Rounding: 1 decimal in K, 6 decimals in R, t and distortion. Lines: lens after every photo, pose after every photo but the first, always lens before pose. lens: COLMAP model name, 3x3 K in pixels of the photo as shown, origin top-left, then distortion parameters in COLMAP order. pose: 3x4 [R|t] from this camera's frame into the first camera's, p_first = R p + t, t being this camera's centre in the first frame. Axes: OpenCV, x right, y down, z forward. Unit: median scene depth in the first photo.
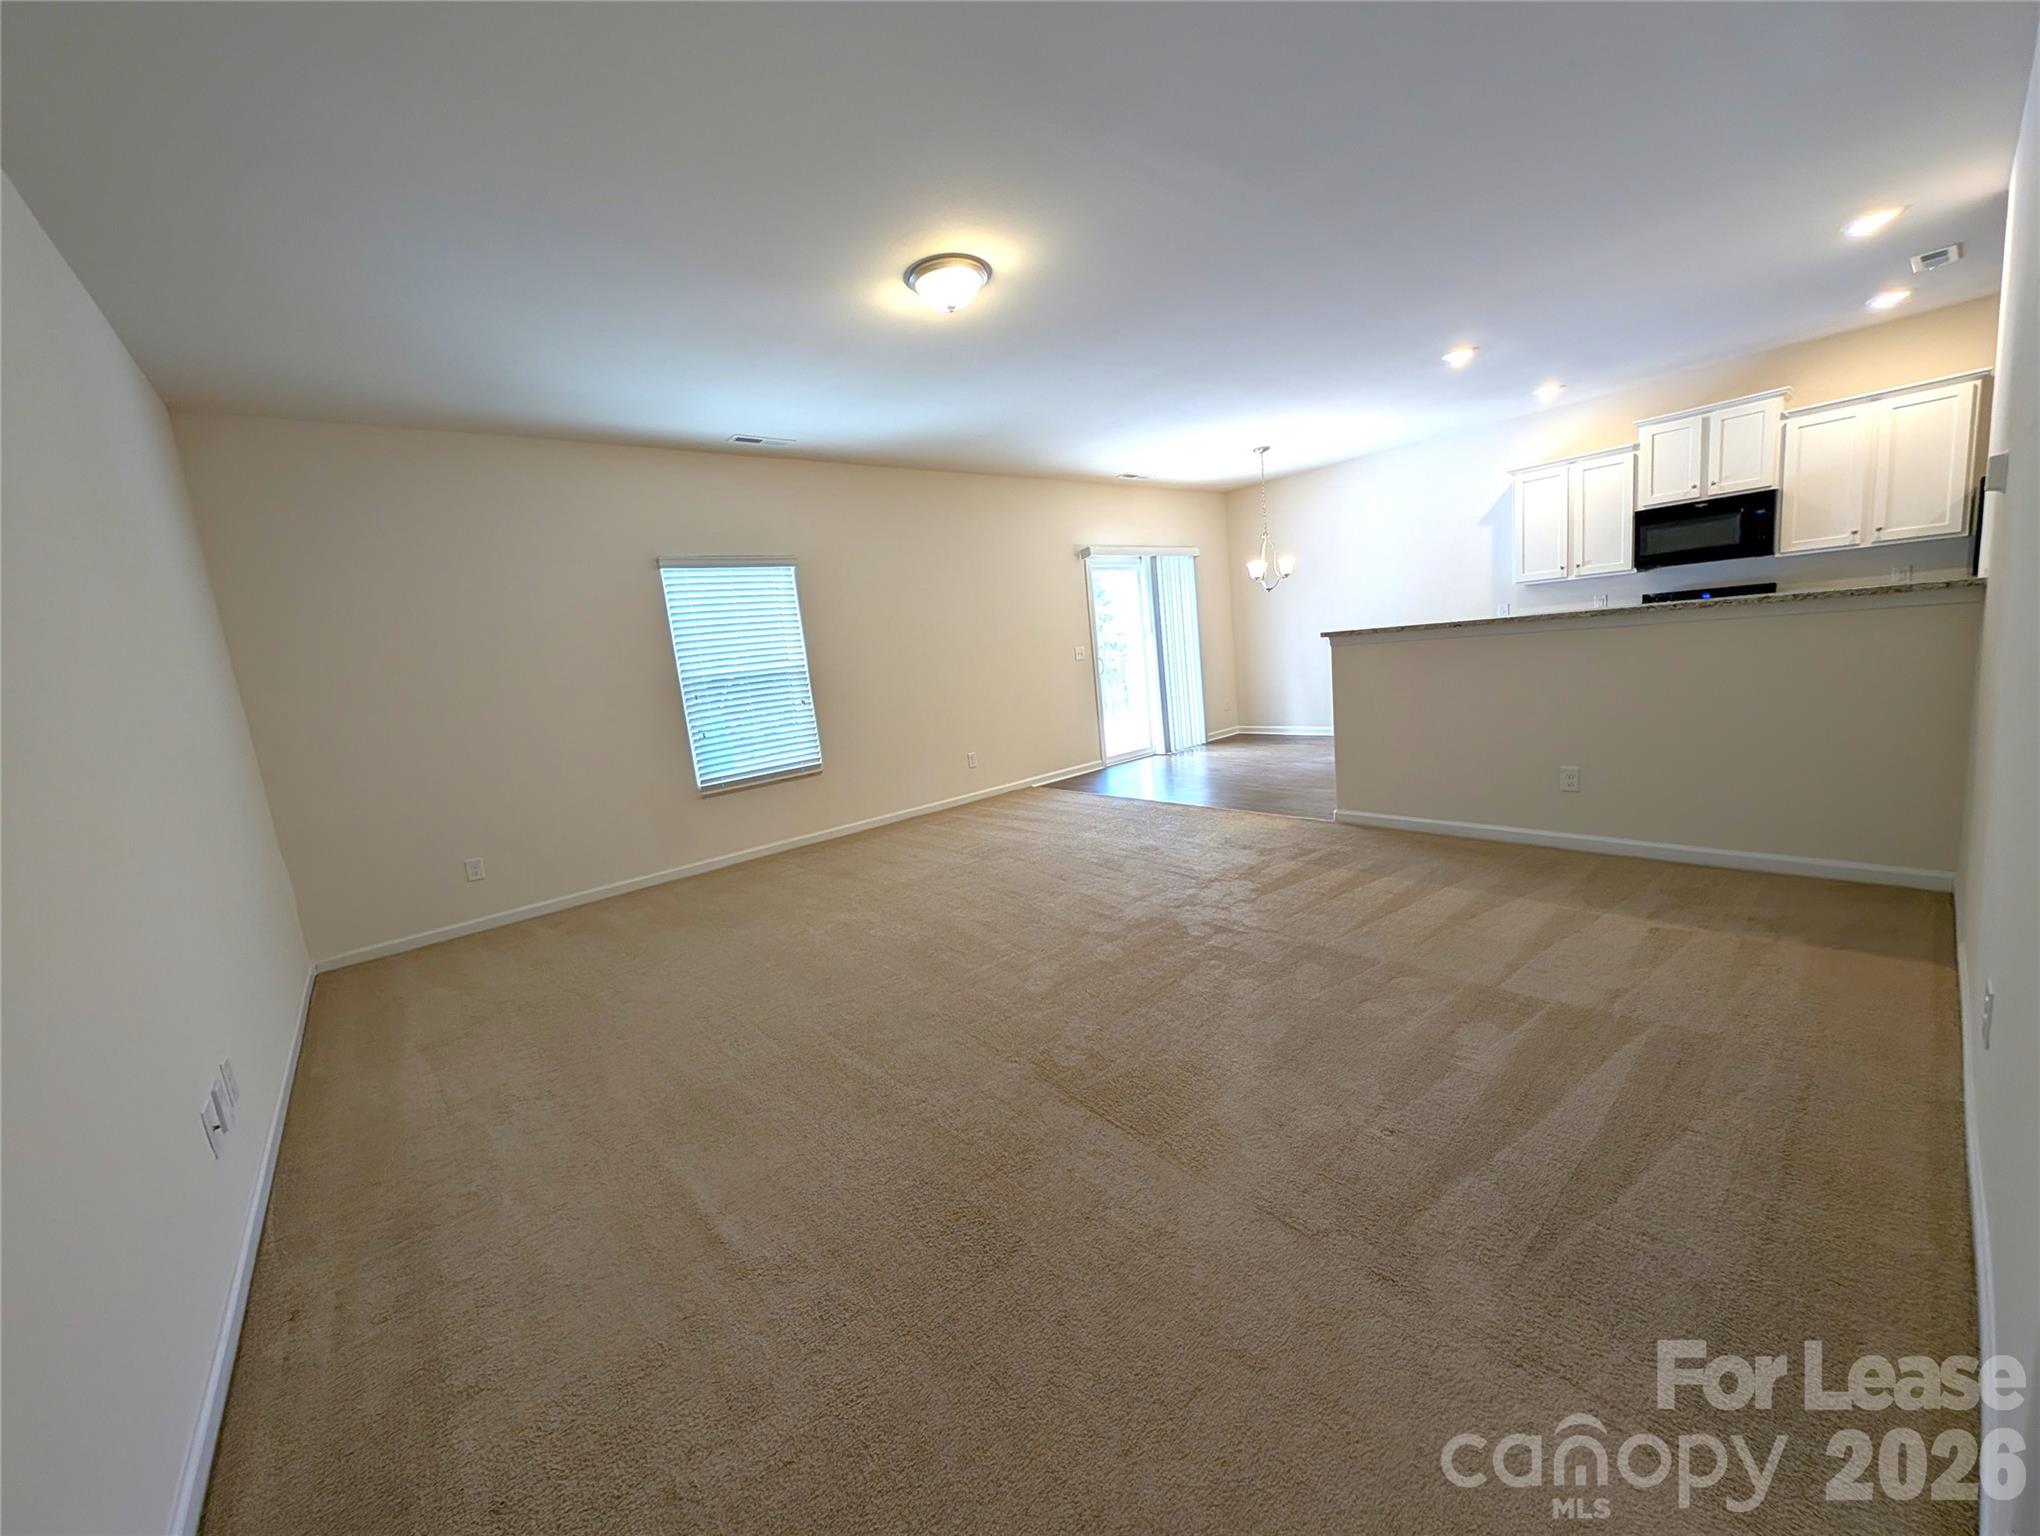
lens RADIAL K [[763.1, 0, 1011.3], [0, 763.1, 770.4], [0, 0, 1]] dist [0.001600, -0.001379]
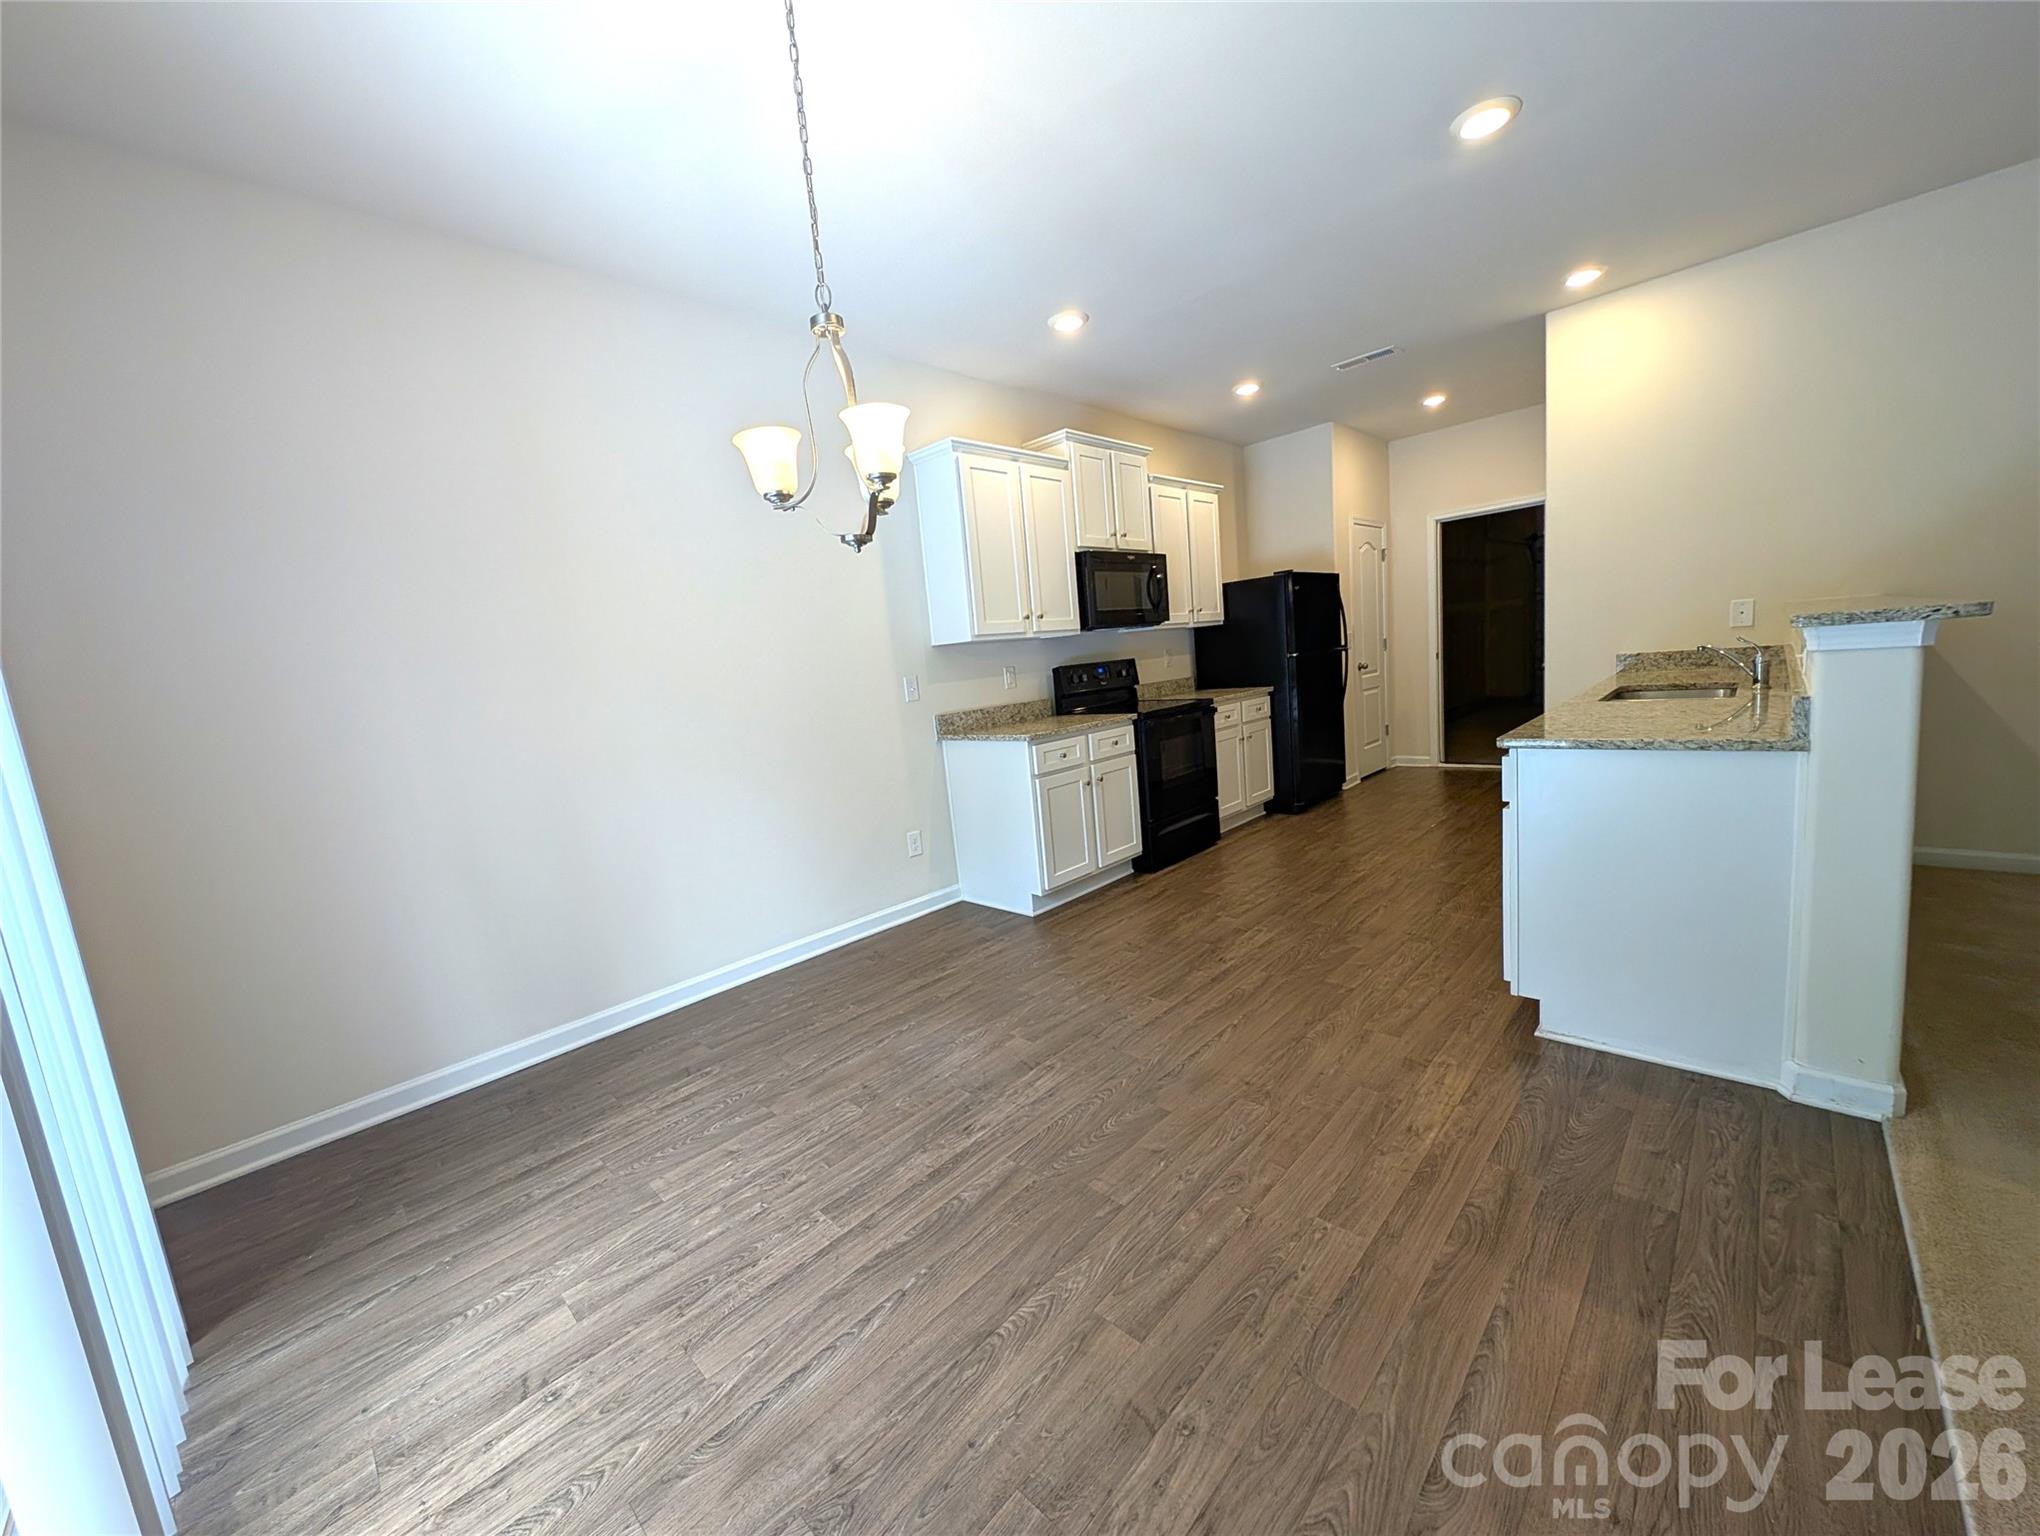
lens RADIAL K [[763.1, 0, 1019.7], [0, 763.1, 766.8], [0, 0, 1]] dist [0.001600, -0.001379]
pose [[-0.094288, -0.028679, 0.995132, 0.074083], [0.260111, 0.964154, 0.052431, -0.174060], [-0.960964, 0.263789, -0.083449, 1.066873]]
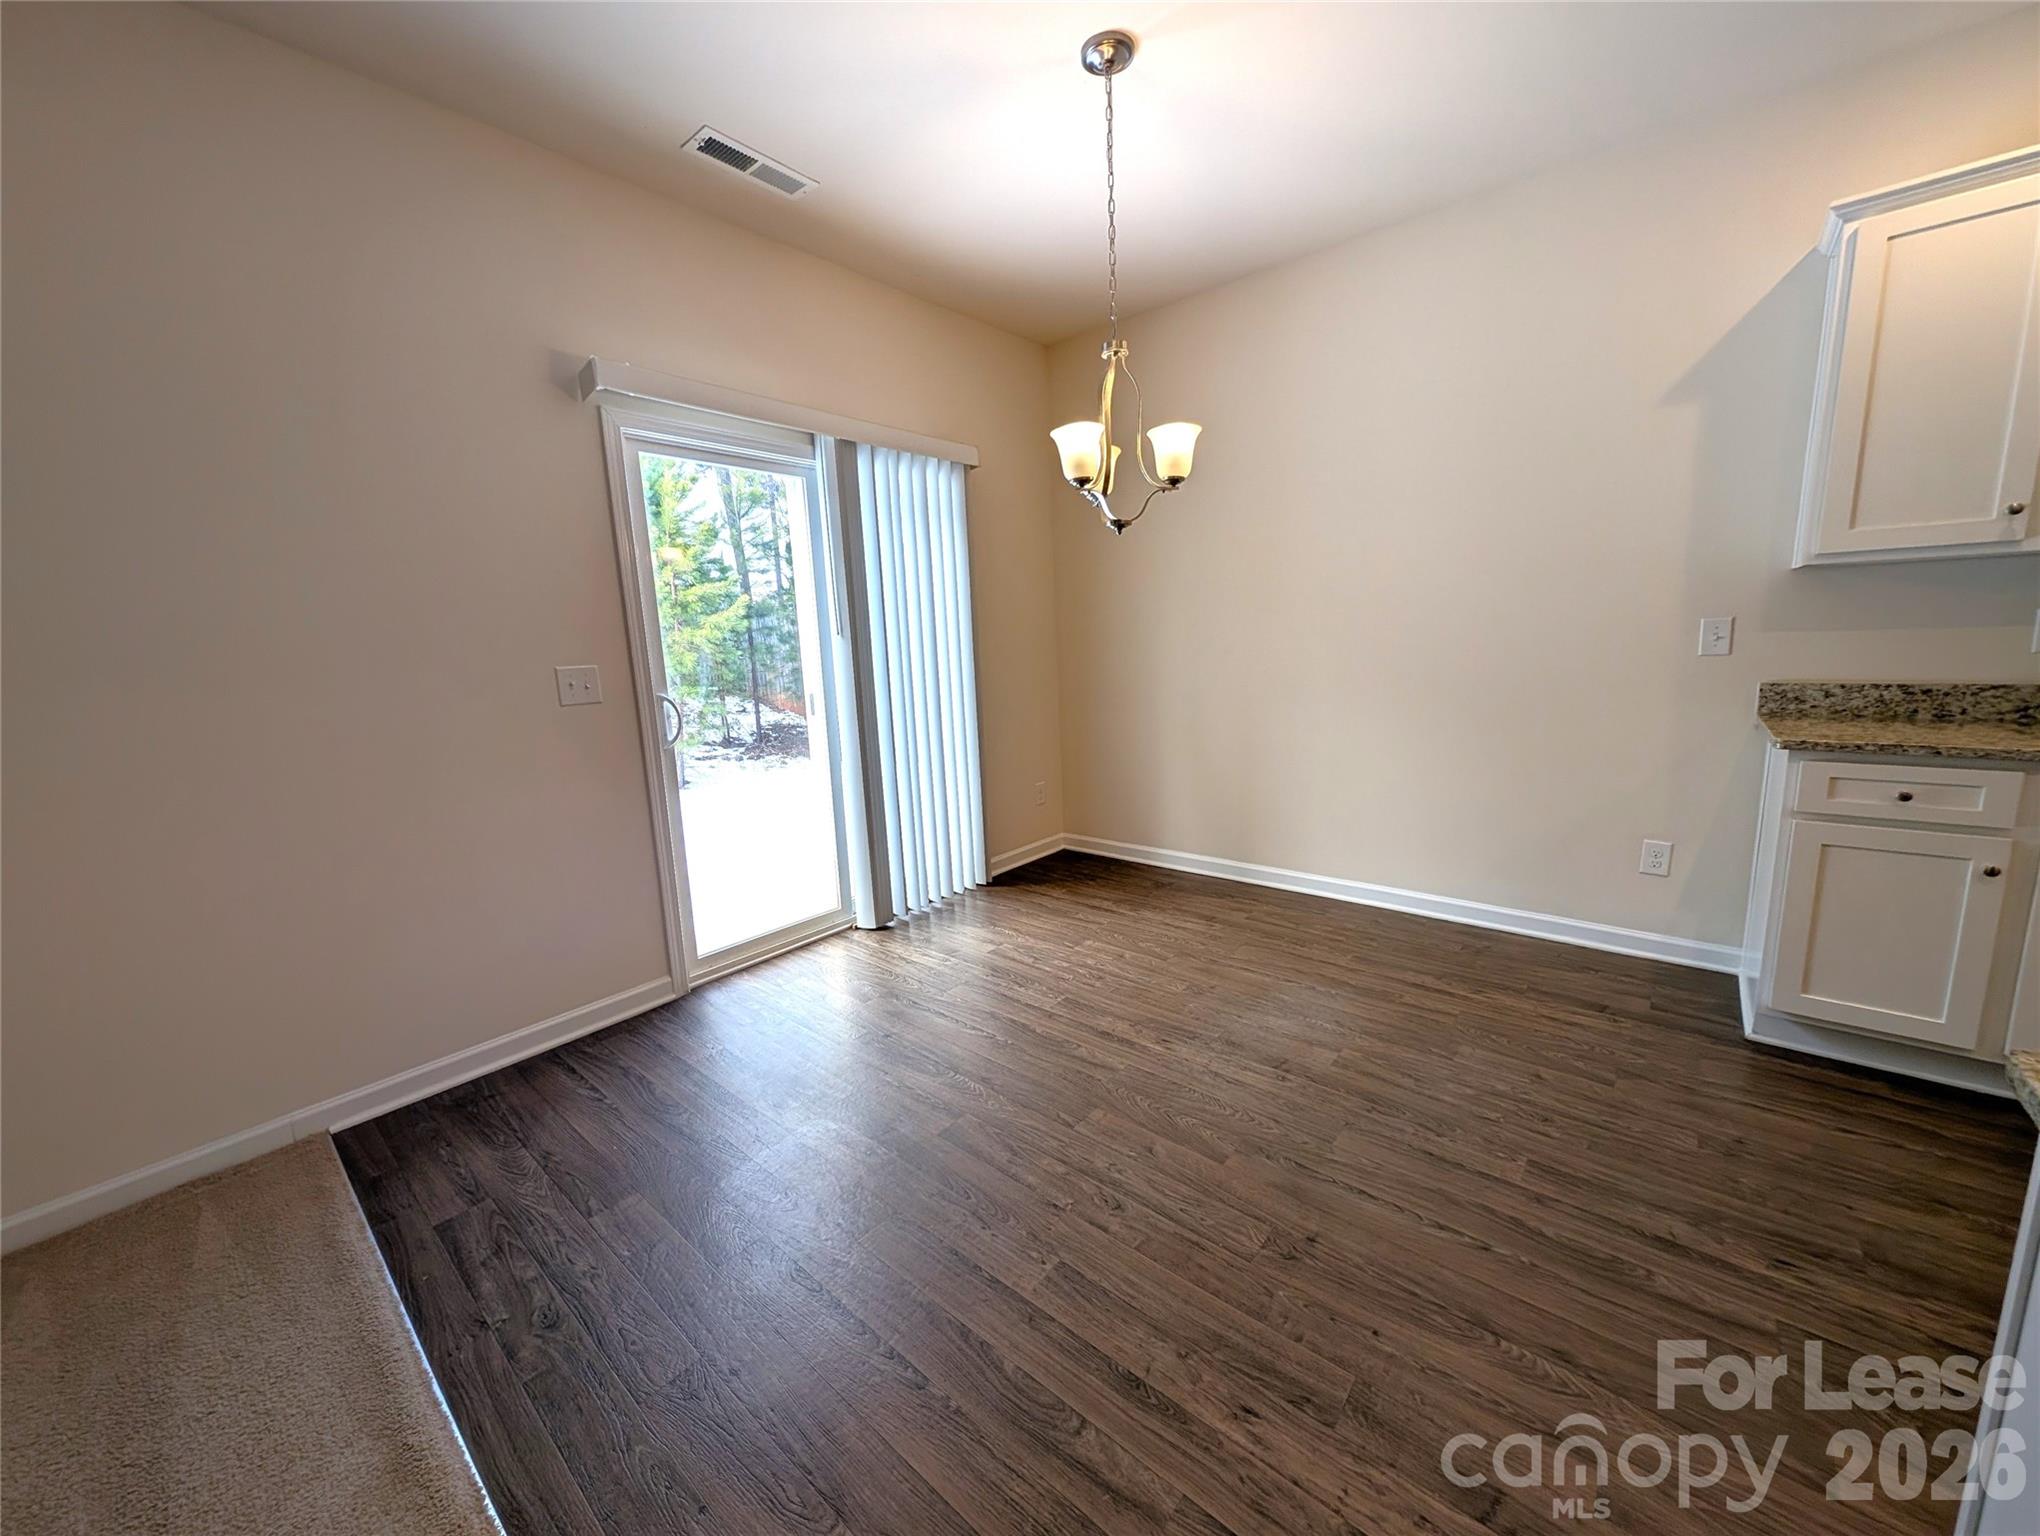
lens RADIAL K [[763.1, 0, 1013.1], [0, 763.1, 767.2], [0, 0, 1]] dist [0.001600, -0.001379]
pose [[0.985531, 0.032453, 0.166362, 0.261834], [-0.032319, 0.999471, -0.003515, -0.142015], [-0.166388, -0.001913, 0.986058, 0.743687]]
